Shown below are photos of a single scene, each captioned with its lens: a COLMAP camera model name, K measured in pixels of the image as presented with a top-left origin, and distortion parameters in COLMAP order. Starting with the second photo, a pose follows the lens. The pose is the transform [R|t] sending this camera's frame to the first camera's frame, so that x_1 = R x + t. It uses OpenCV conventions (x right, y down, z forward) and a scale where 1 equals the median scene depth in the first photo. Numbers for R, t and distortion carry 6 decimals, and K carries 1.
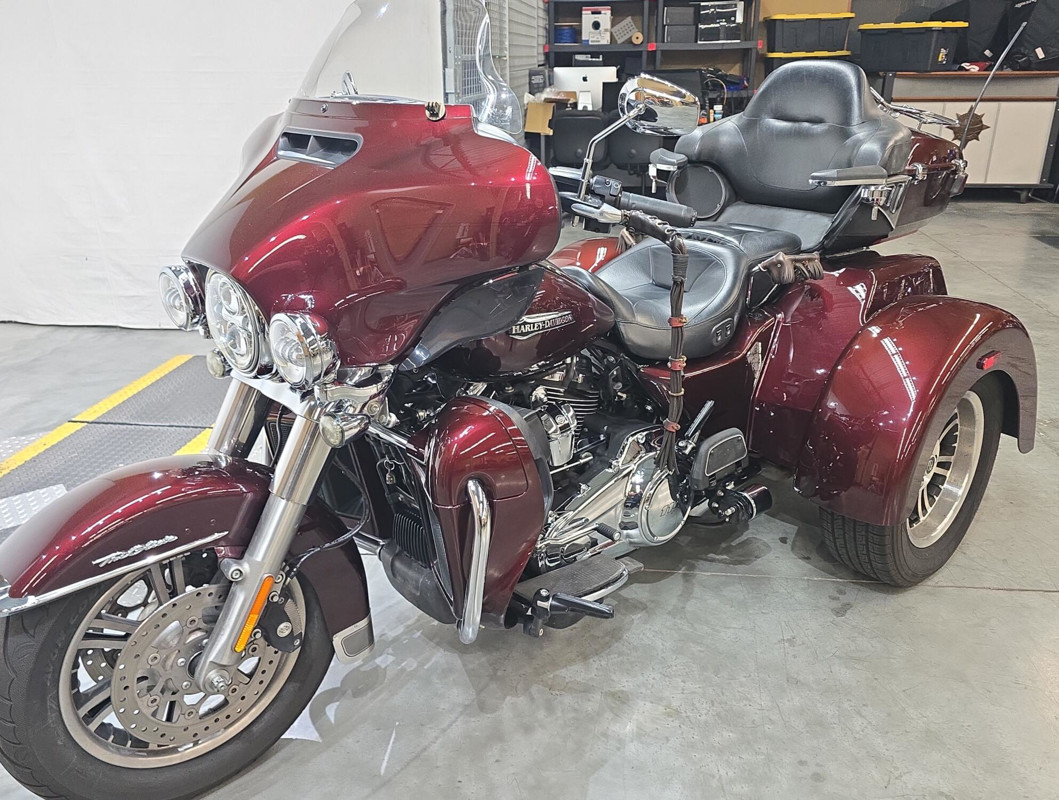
lens RADIAL K [[850.1, 0, 510.5], [0, 850.1, 407.3], [0, 0, 1]] dist [0.023469, -0.000565]
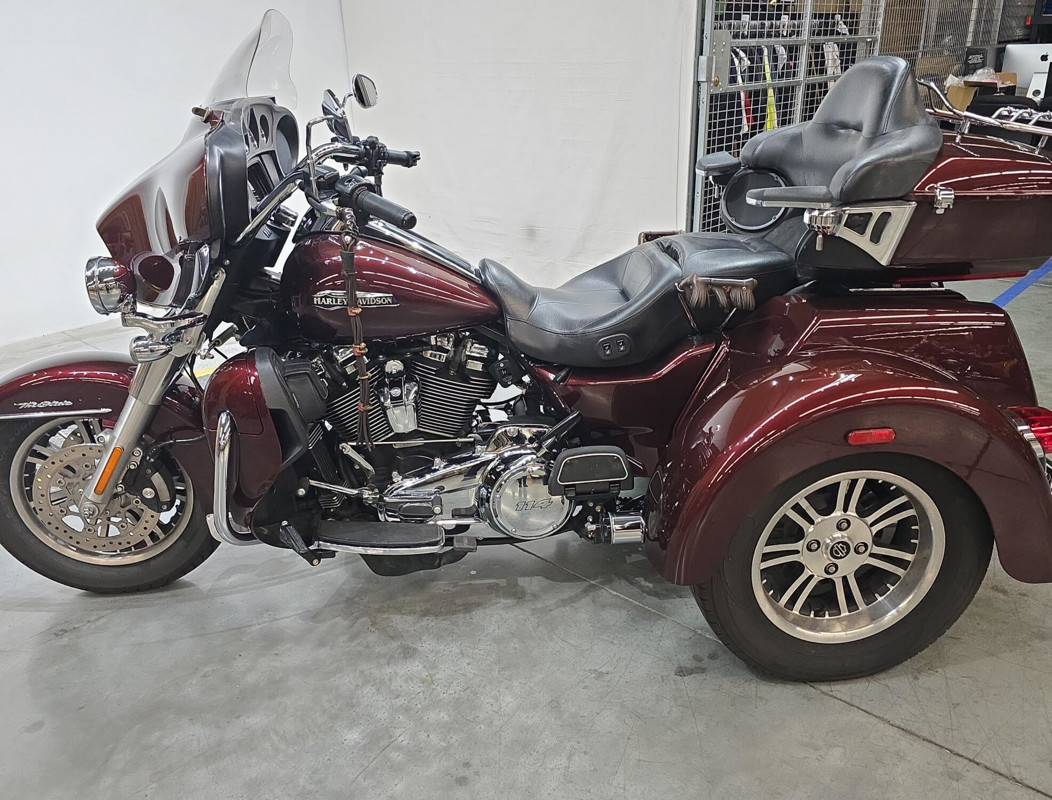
lens RADIAL K [[844.5, 0, 507.1], [0, 844.5, 407.2], [0, 0, 1]] dist [0.023469, -0.000565]
pose [[0.815884, 0.217159, -0.535888, 0.666493], [-0.202557, 0.975409, 0.086876, -0.077972], [0.541576, 0.037667, 0.839808, 0.128484]]
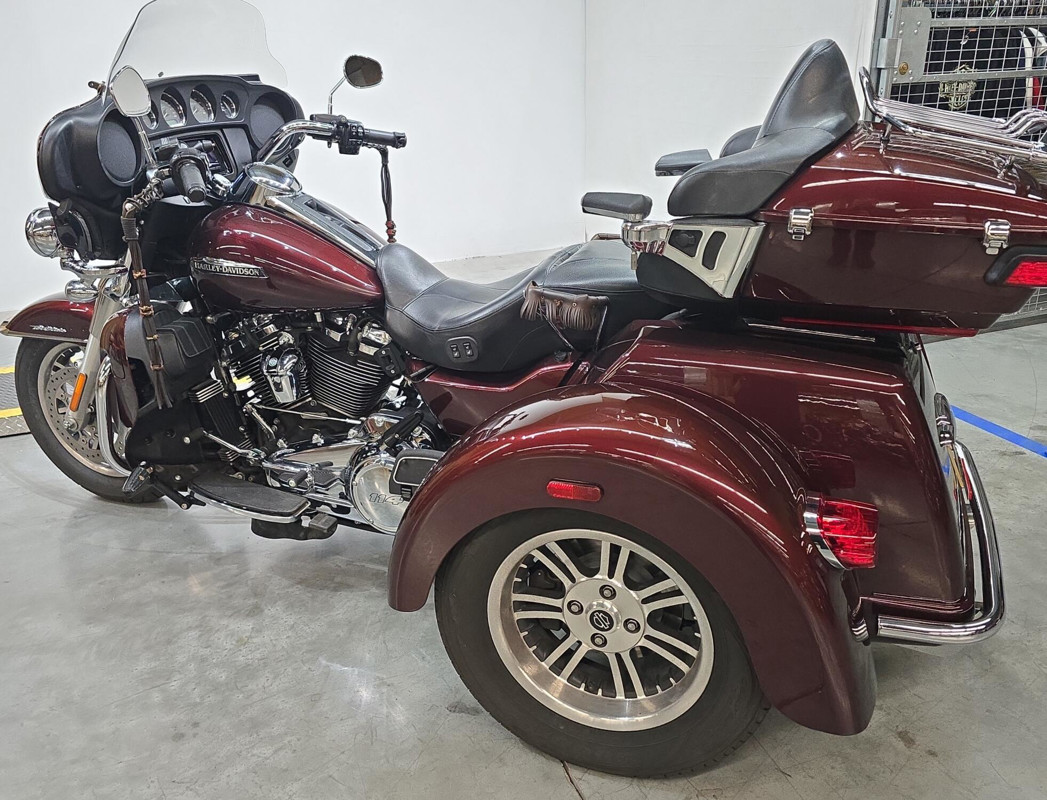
lens RADIAL K [[856.4, 0, 523.5], [0, 856.4, 400.0], [0, 0, 1]] dist [0.027265, -0.008965]
pose [[0.492205, 0.335631, -0.803172, 1.013694], [-0.310495, 0.929679, 0.198216, -0.234904], [0.813220, 0.151818, 0.561805, 0.540621]]
